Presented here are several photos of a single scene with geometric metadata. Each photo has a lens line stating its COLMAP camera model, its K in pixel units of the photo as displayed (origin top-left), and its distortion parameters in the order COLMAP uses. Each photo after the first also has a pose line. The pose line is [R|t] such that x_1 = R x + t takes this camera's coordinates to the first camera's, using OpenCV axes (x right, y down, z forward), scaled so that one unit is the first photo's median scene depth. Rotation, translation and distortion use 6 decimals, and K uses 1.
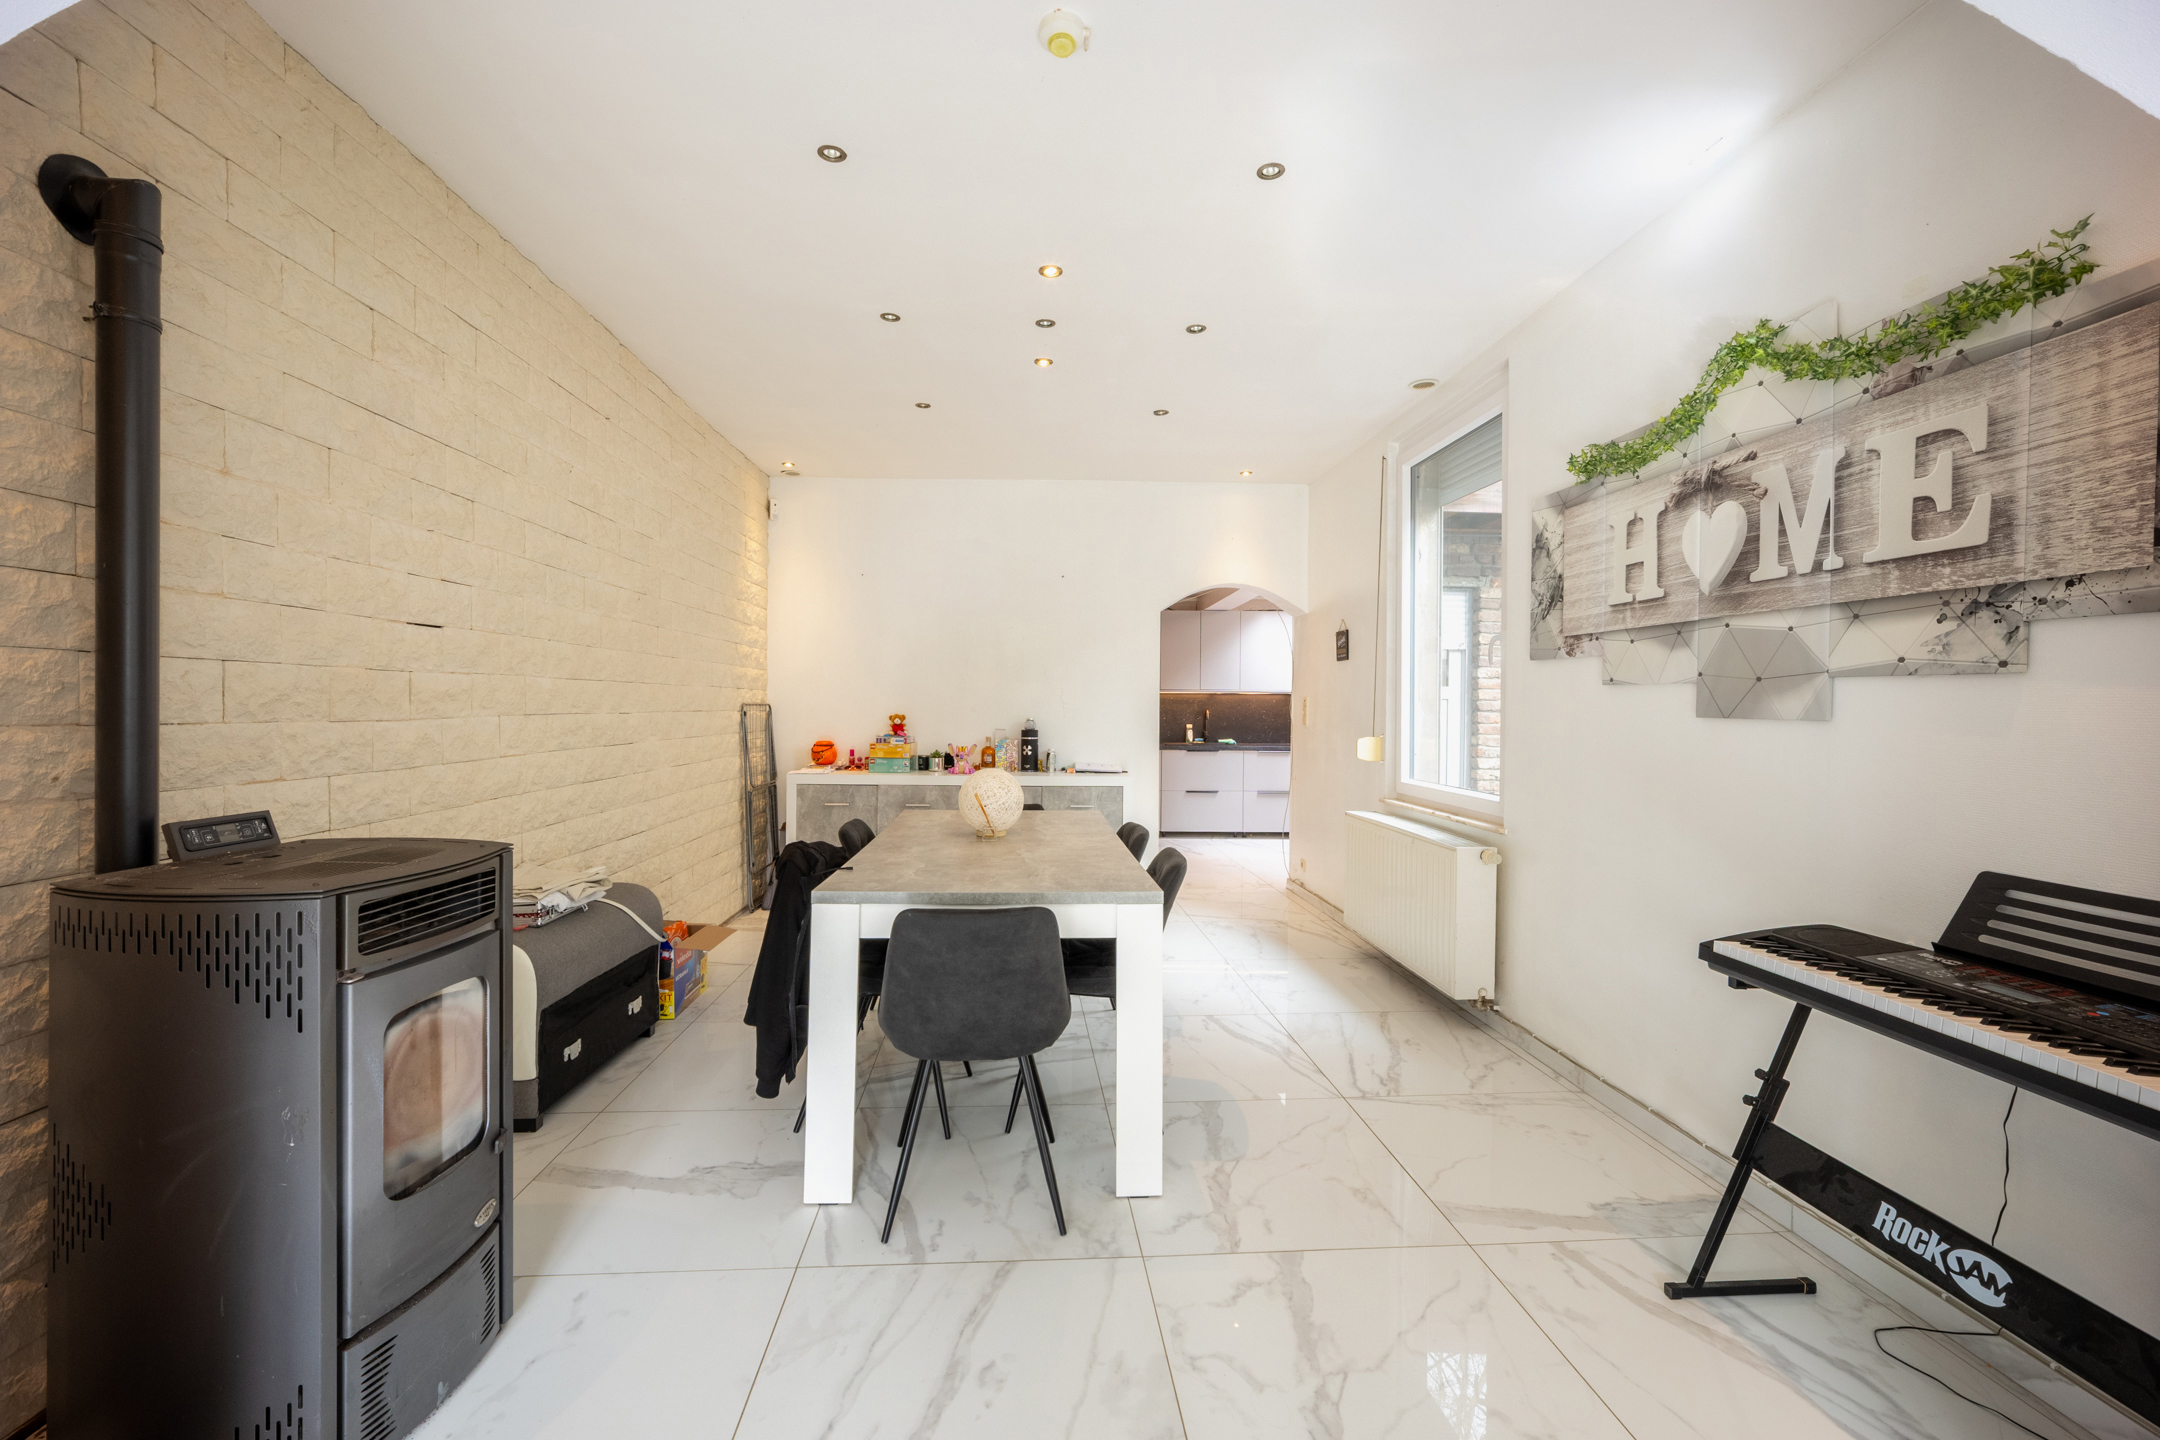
lens RADIAL K [[866.7, 0, 1062.8], [0, 866.7, 699.5], [0, 0, 1]] dist [-0.019523, 0.006988]
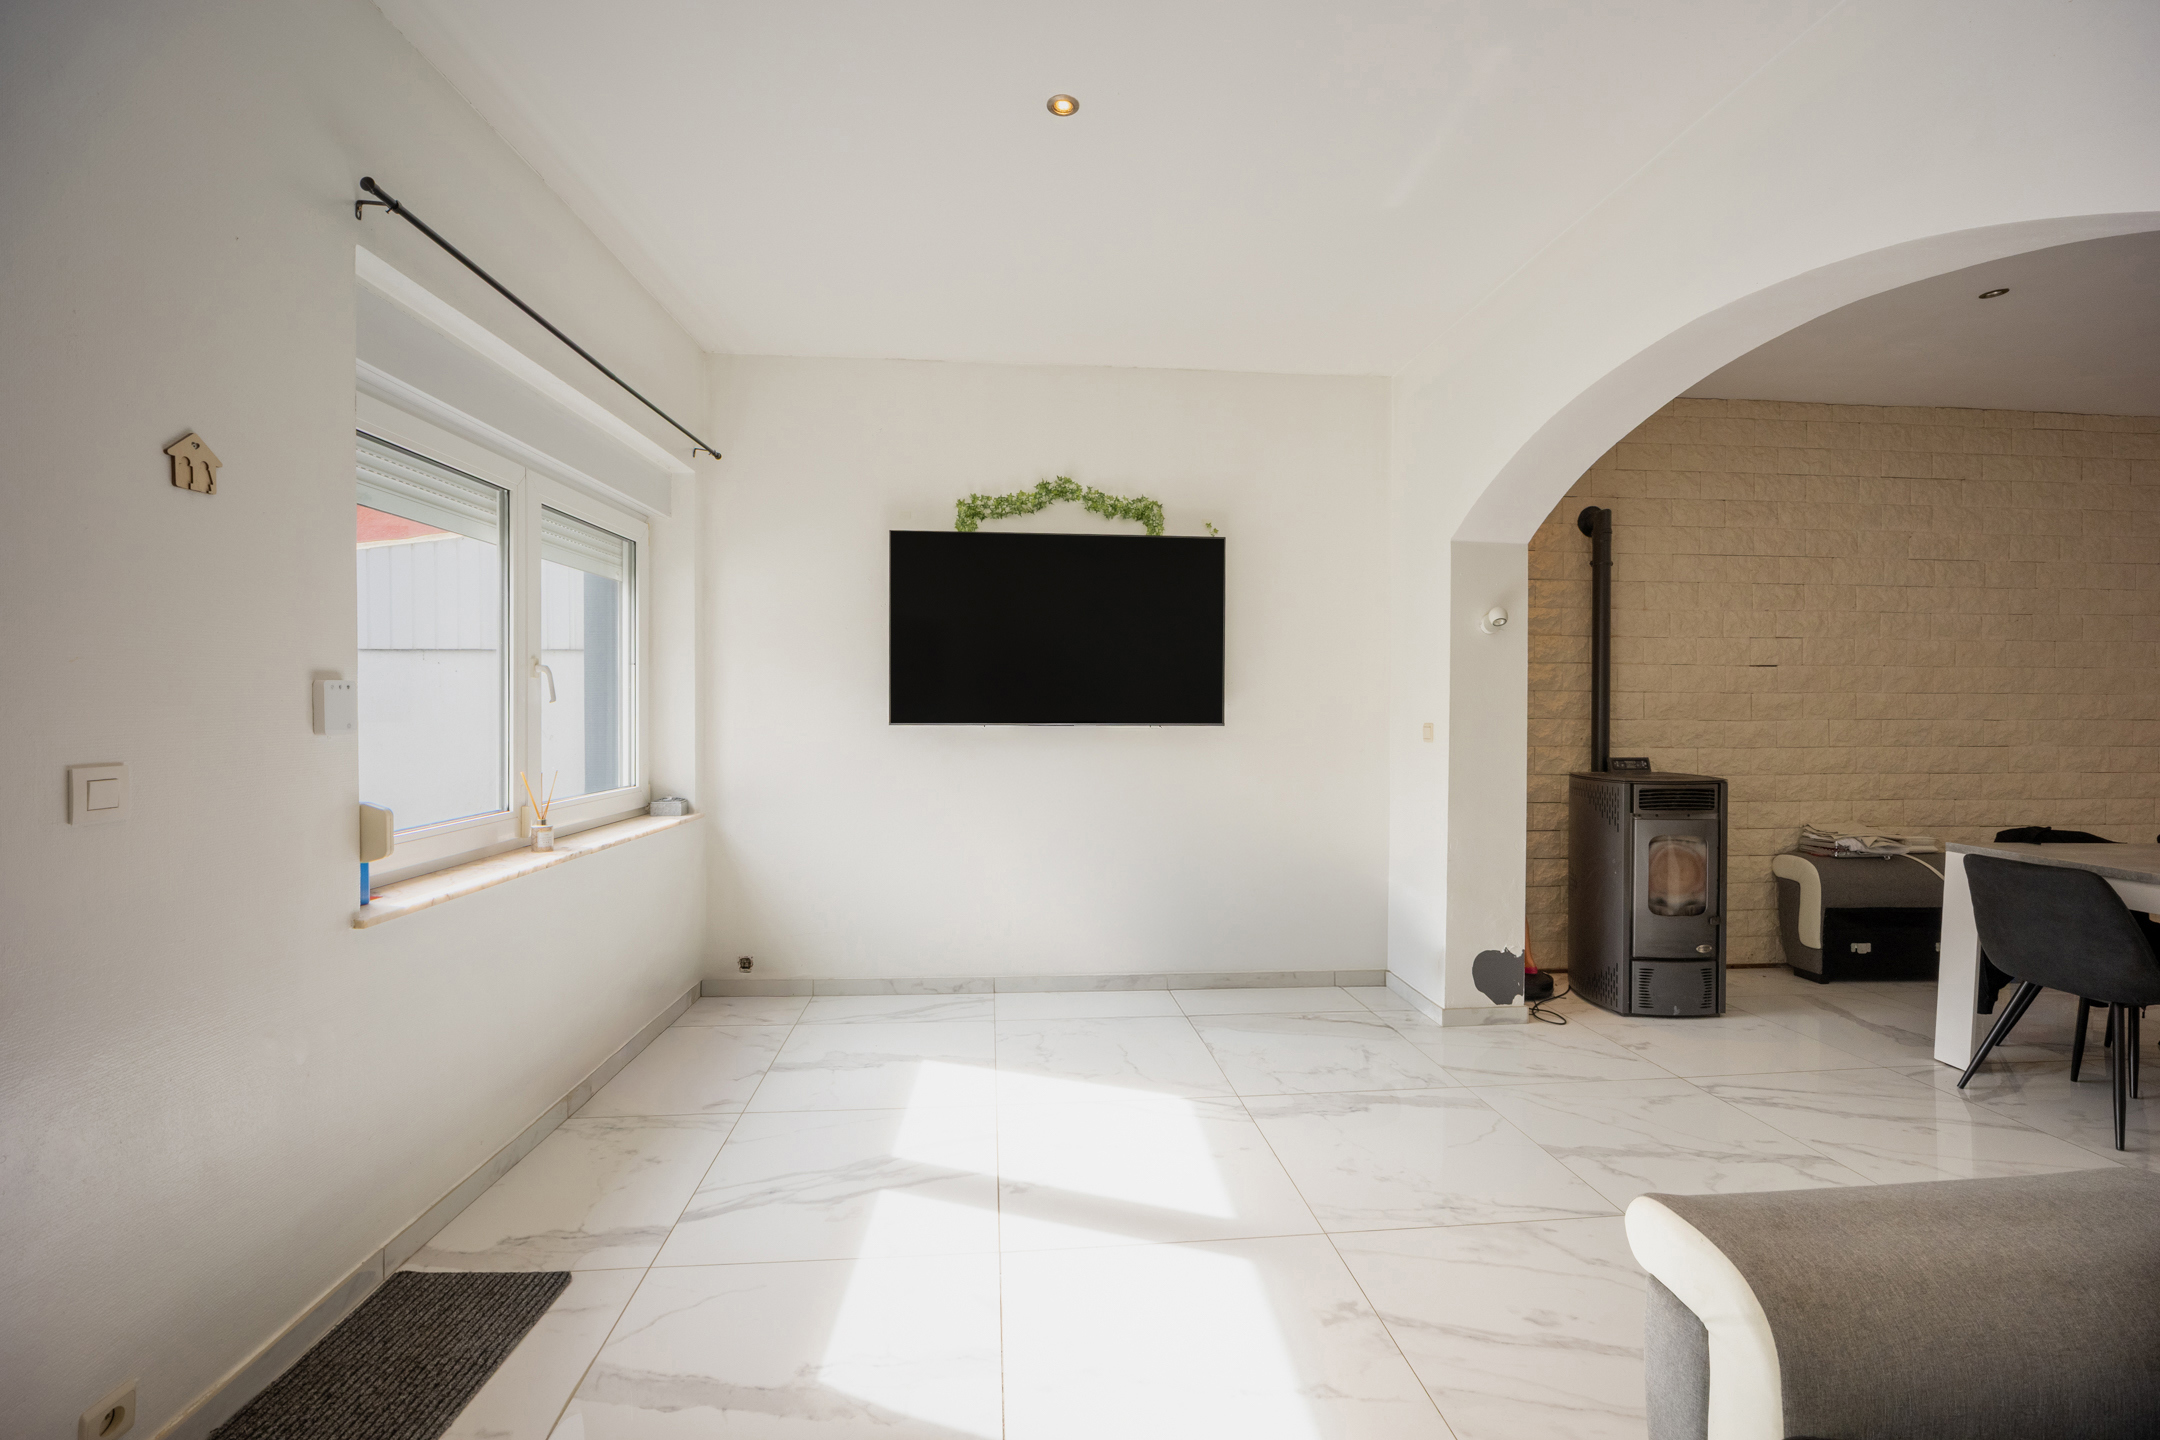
lens RADIAL K [[912.6, 0, 1074.3], [0, 912.6, 727.2], [0, 0, 1]] dist [-0.037163, 0.016869]
pose [[0.021122, 0.017905, -0.999617, 1.104907], [0.002546, 0.999835, 0.017963, 0.000611], [0.999774, -0.002924, 0.021073, -0.449072]]
